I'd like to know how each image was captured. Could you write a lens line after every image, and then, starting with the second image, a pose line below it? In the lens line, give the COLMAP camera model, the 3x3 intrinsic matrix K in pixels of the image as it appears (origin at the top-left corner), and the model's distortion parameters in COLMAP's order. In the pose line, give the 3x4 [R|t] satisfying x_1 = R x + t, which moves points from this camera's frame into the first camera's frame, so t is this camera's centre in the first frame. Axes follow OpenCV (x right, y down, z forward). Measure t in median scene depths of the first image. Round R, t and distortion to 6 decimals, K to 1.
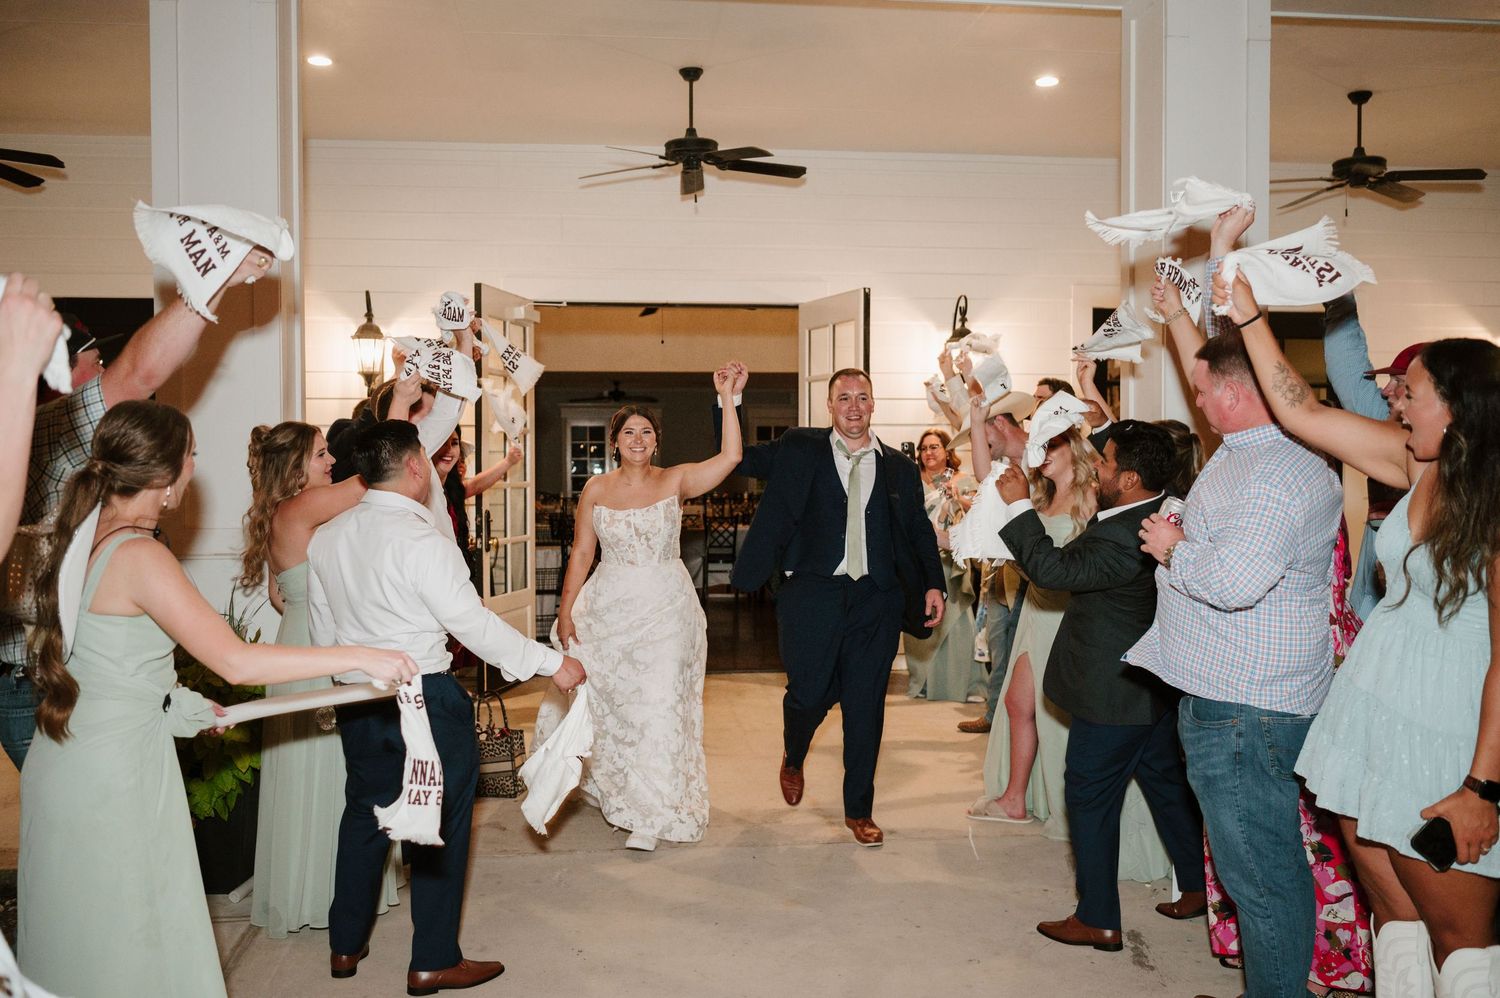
lens RADIAL K [[1385.4, 0, 750.0], [0, 1385.4, 499.0], [0, 0, 1]] dist [-0.177749, 0.002560]
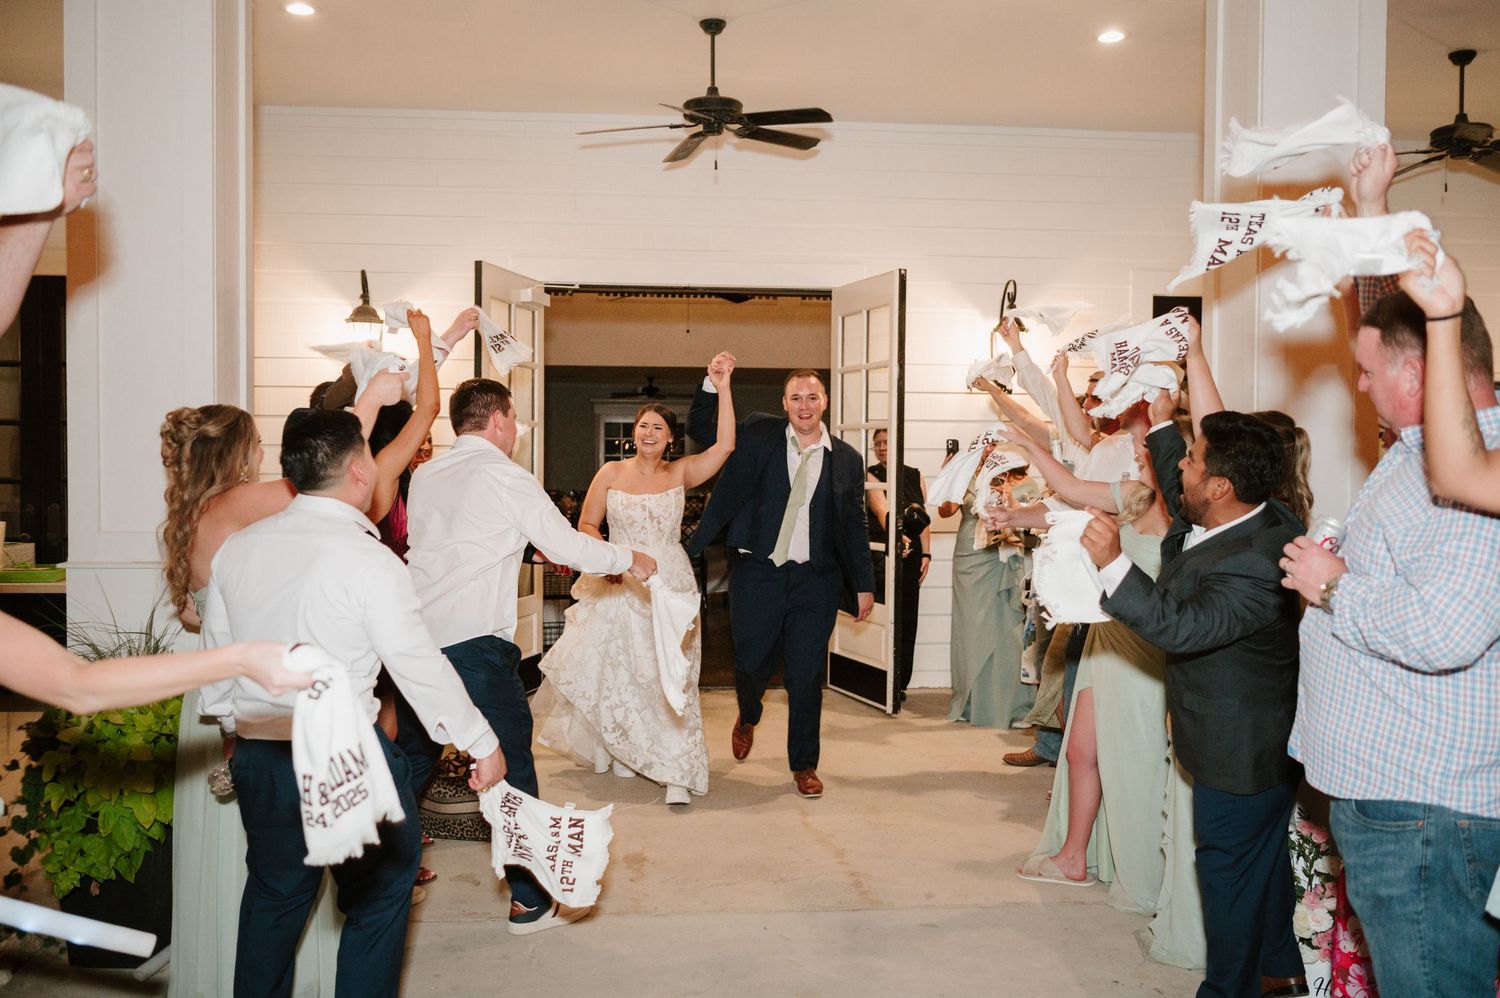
lens RADIAL K [[1385.4, 0, 750.0], [0, 1385.4, 499.0], [0, 0, 1]] dist [-0.177749, 0.002560]
pose [[0.999639, 0.011826, -0.024140, 0.006601], [-0.011800, 0.999930, 0.001234, -0.002798], [0.024153, -0.000949, 0.999708, 0.110246]]
